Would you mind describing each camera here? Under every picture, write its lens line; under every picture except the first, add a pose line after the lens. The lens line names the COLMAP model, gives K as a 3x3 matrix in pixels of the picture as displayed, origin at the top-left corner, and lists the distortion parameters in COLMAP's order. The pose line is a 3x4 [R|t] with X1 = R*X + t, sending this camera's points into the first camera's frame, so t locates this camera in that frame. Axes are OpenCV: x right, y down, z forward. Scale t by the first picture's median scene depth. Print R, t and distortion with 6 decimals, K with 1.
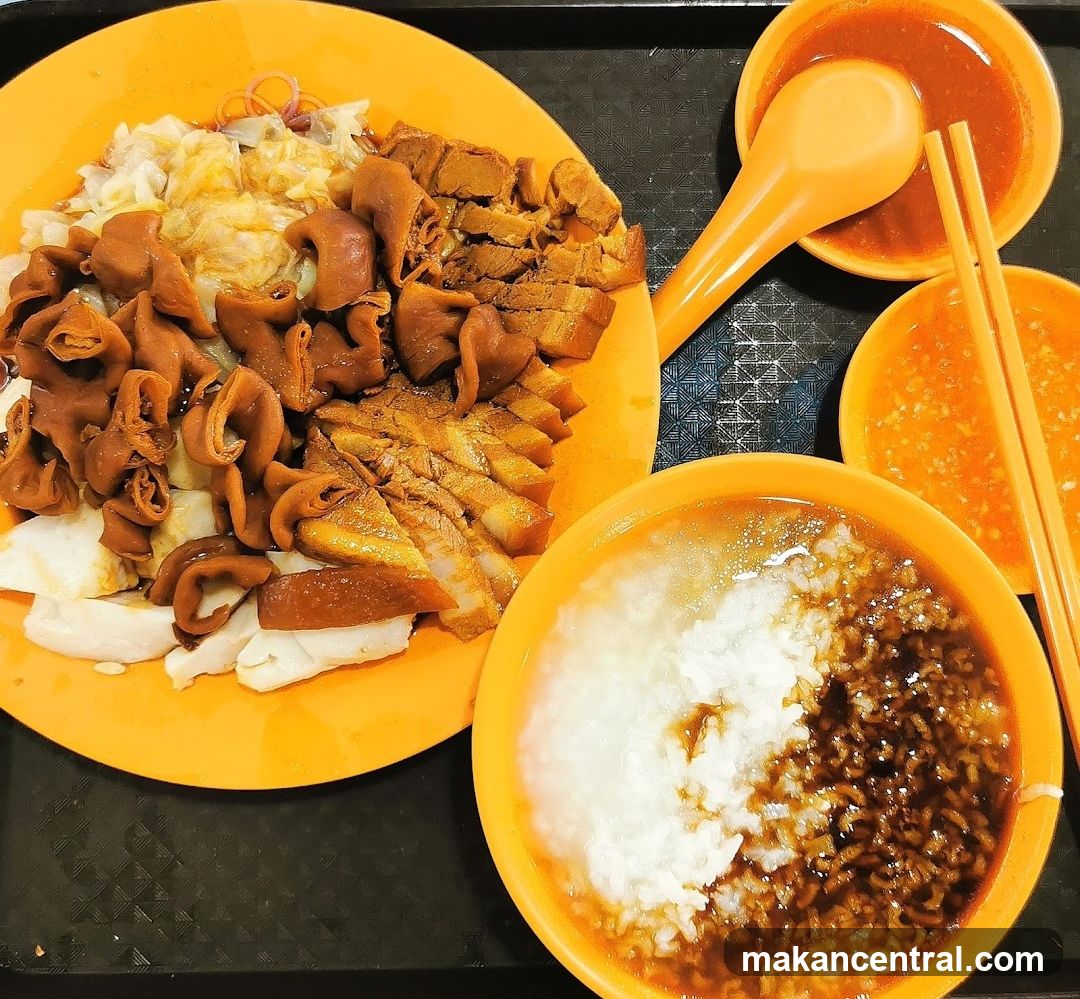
lens RADIAL K [[1179.3, 0, 540.0], [0, 1179.3, 499.5], [0, 0, 1]] dist [-0.005518, 0.300491]
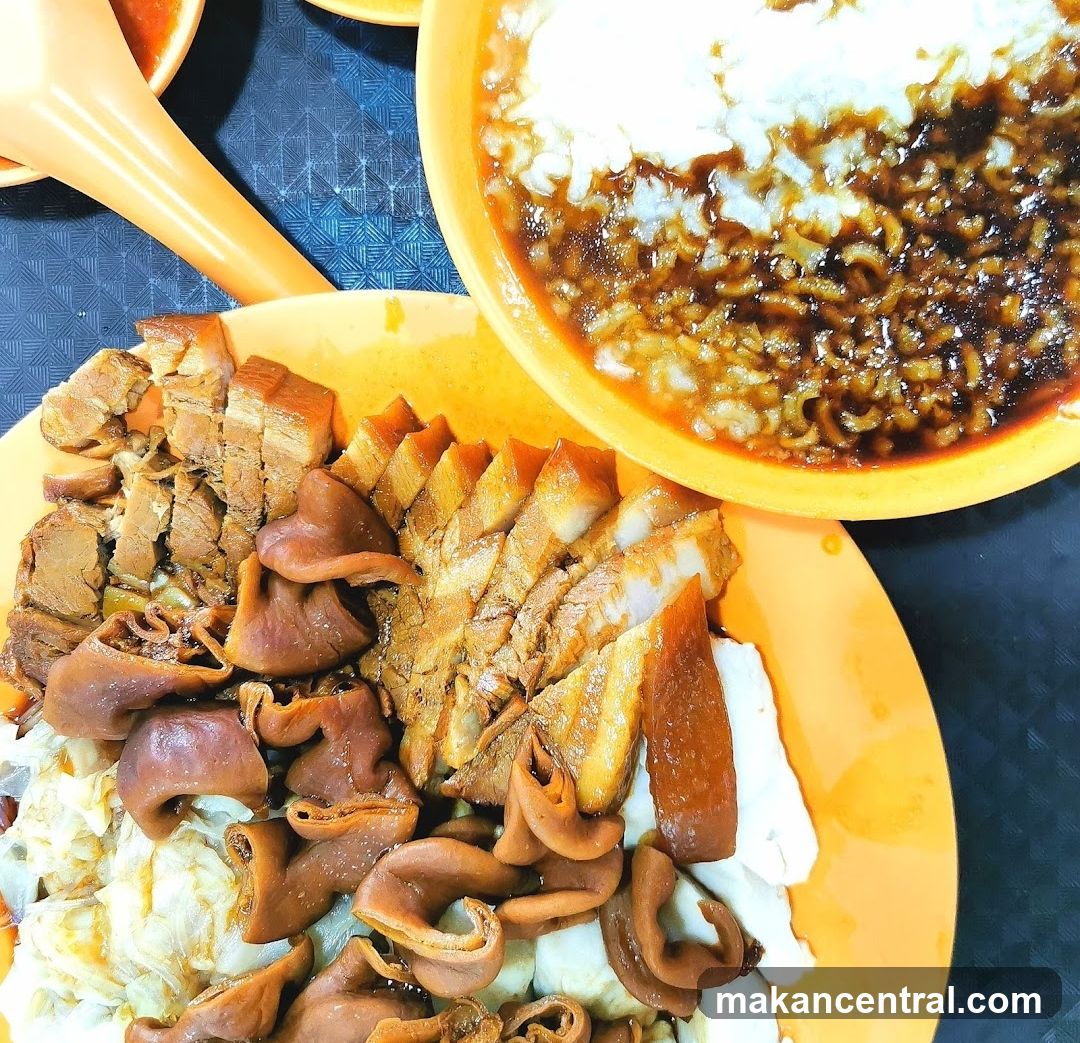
lens RADIAL K [[873.1, 0, 539.8], [0, 873.1, 478.6], [0, 0, 1]] dist [-0.063058, 0.139564]
pose [[-0.016966, -0.999660, -0.019797, -0.001232], [0.996758, -0.018467, 0.078306, -0.039608], [-0.078645, -0.018404, 0.996733, 0.487562]]
